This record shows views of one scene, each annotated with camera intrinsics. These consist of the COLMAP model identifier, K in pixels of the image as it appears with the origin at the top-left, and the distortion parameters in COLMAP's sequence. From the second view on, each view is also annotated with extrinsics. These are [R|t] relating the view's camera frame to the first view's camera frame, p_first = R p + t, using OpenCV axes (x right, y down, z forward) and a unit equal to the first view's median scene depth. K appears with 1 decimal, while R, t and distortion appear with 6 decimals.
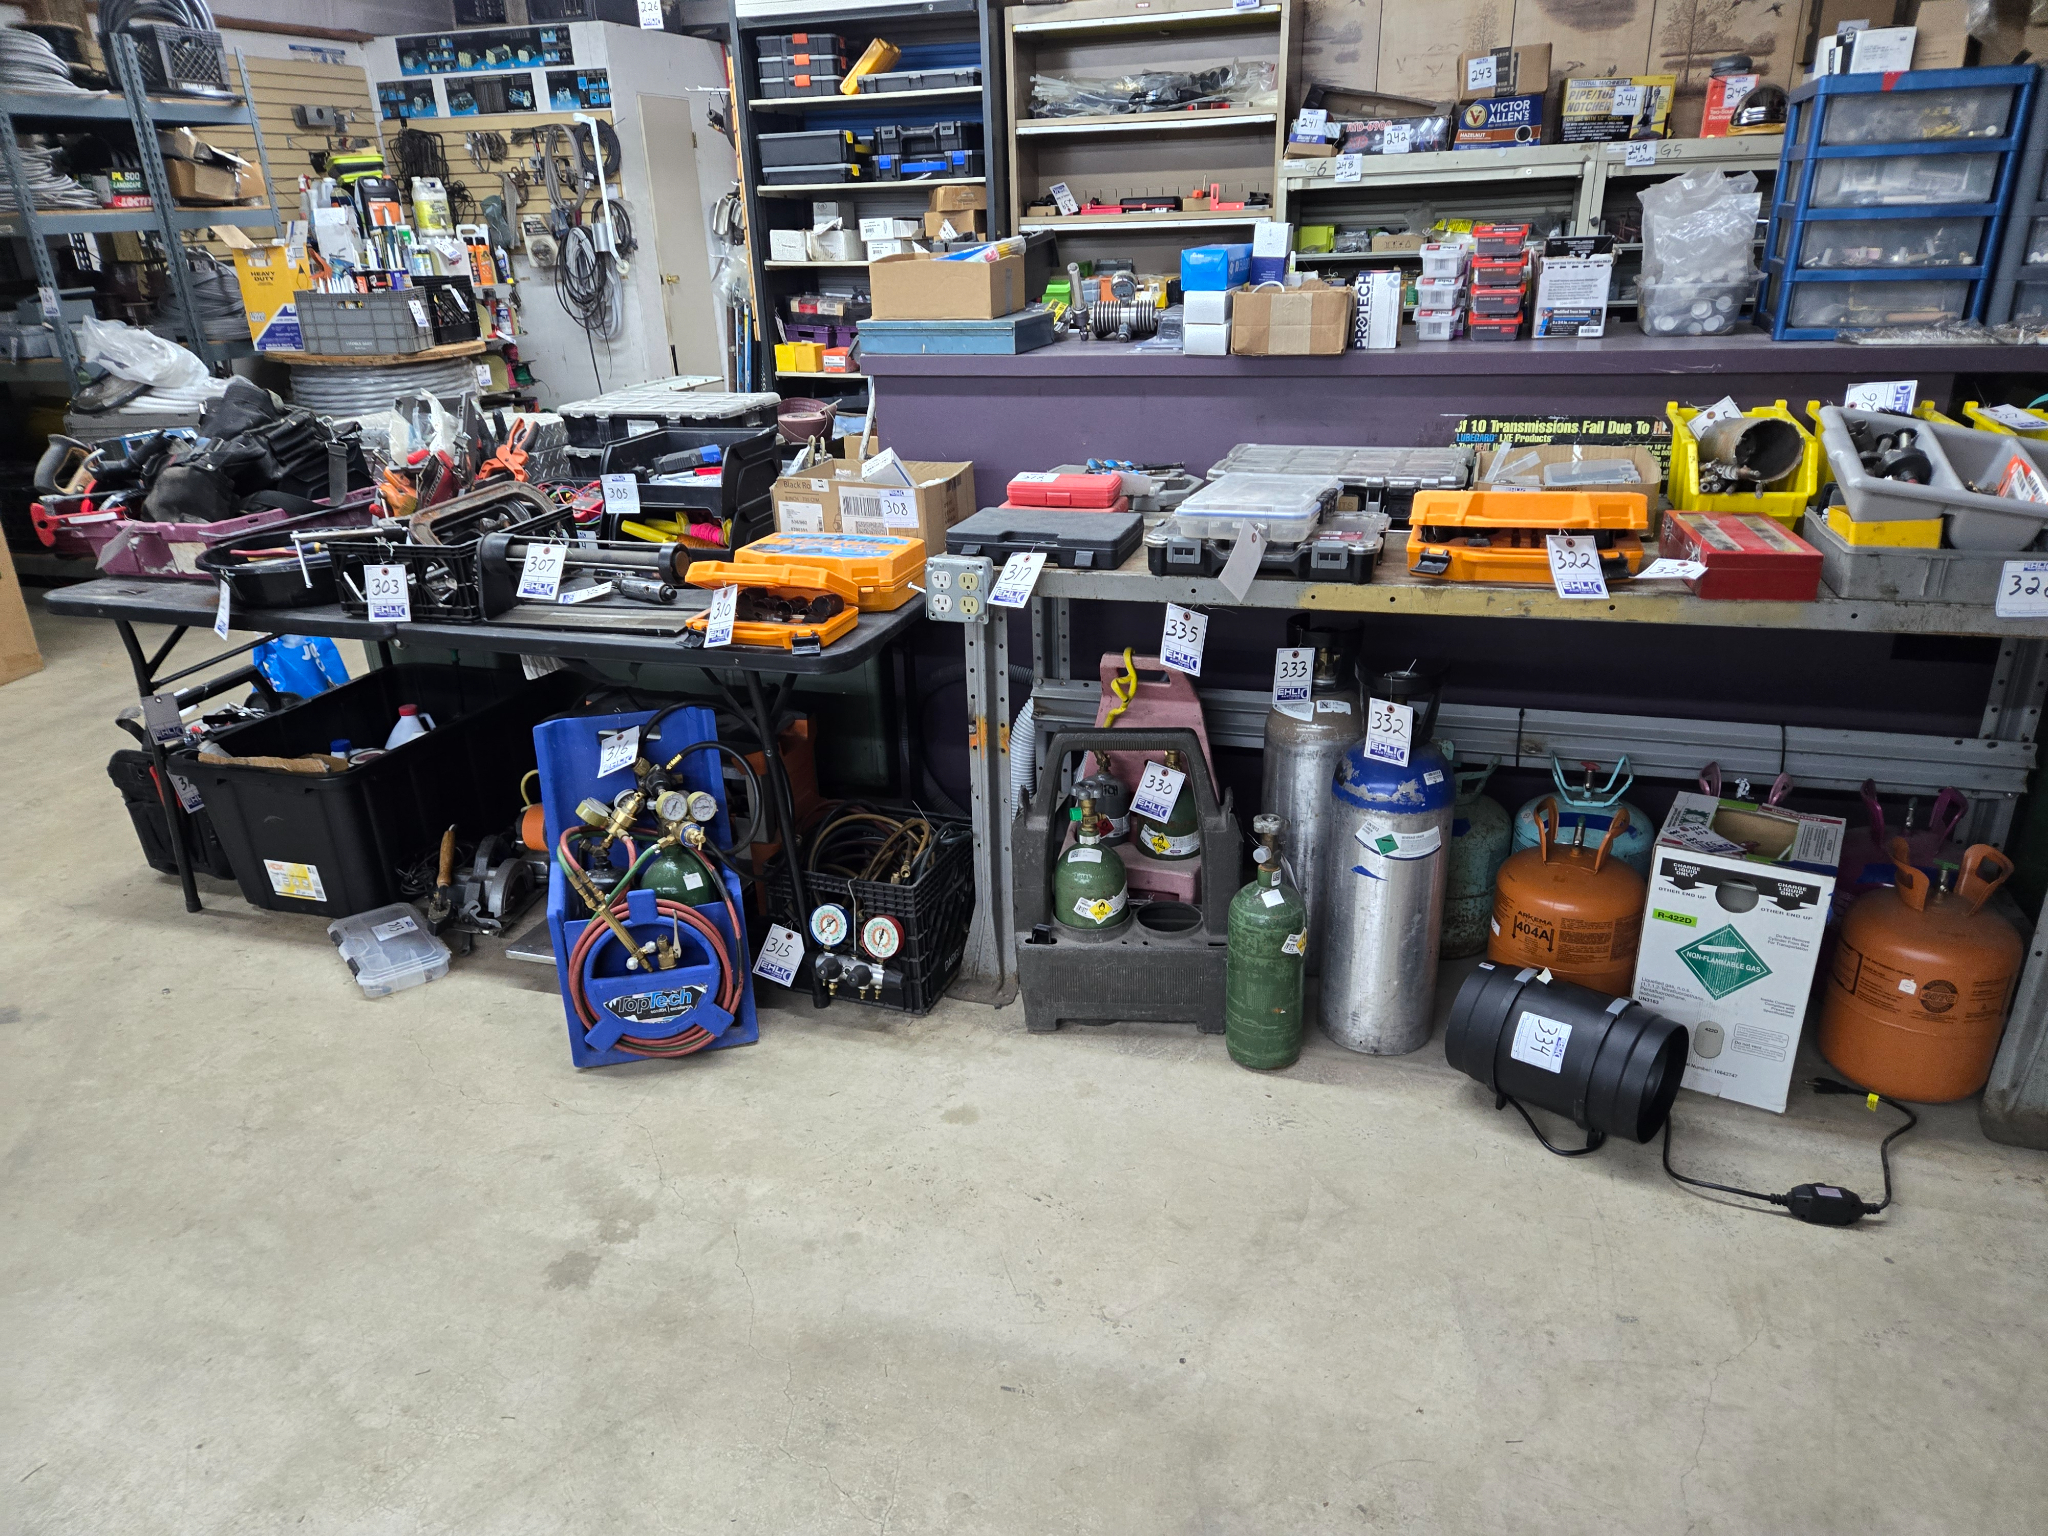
lens RADIAL K [[1368.1, 0, 1019.7], [0, 1368.1, 797.6], [0, 0, 1]] dist [0.073247, -0.061937]
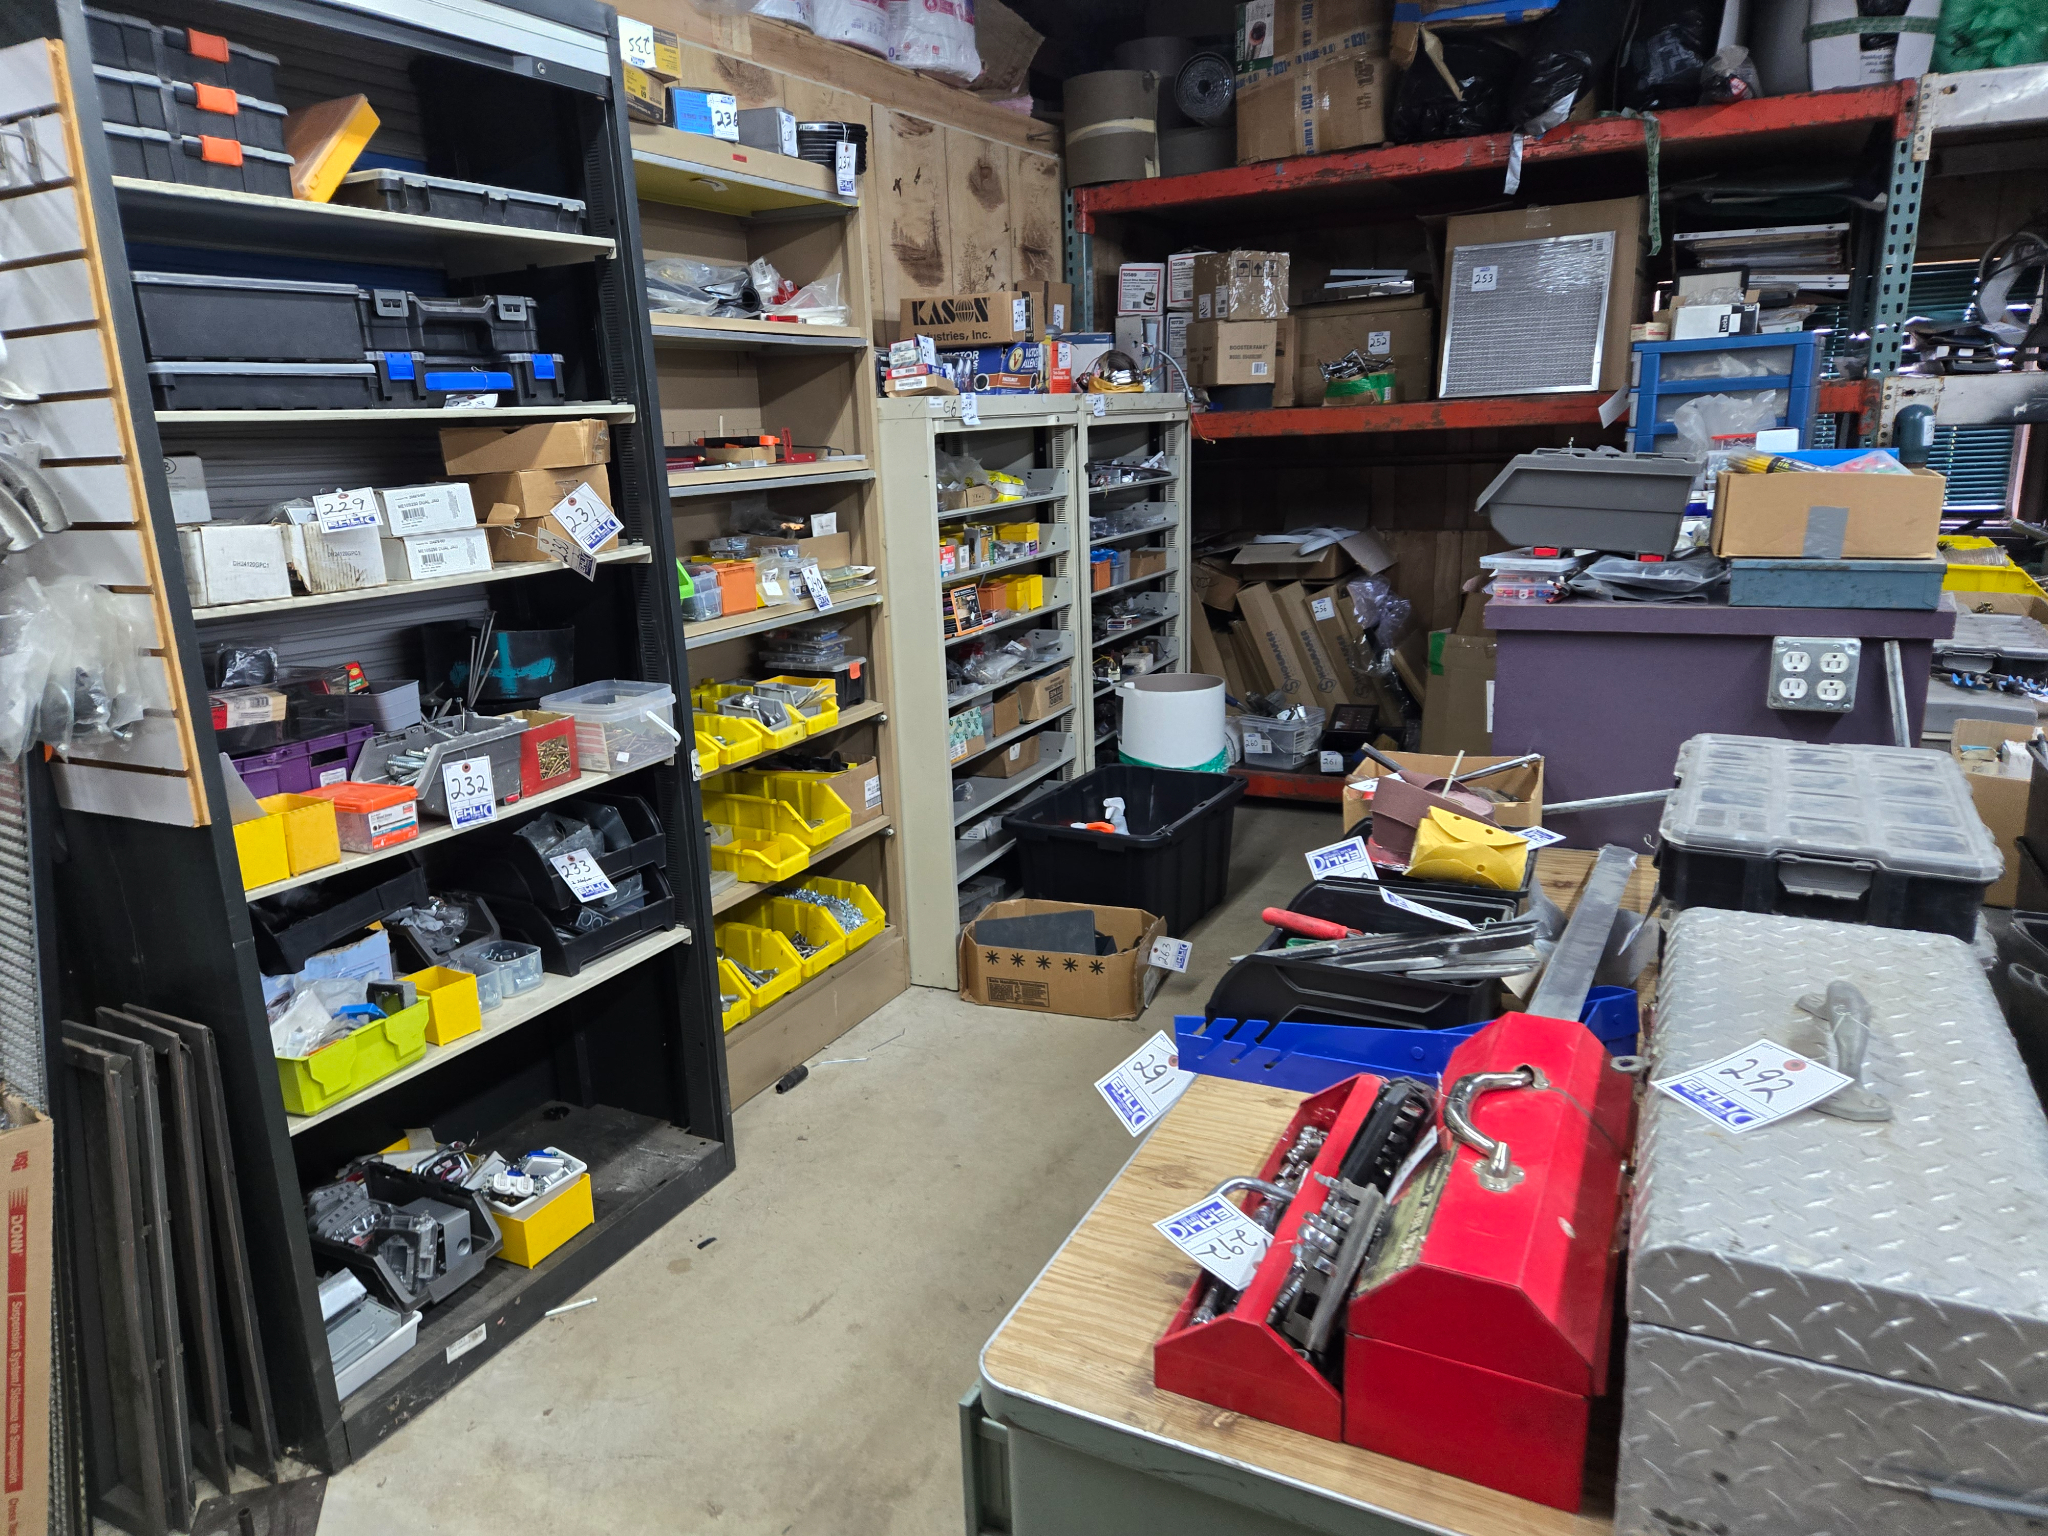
lens RADIAL K [[1387.1, 0, 1009.4], [0, 1387.1, 776.3], [0, 0, 1]] dist [0.069080, -0.061082]
pose [[0.165723, -0.220594, 0.961184, -0.987727], [0.421574, 0.896962, 0.133169, -0.610905], [-0.891522, 0.383141, 0.241643, 1.469611]]
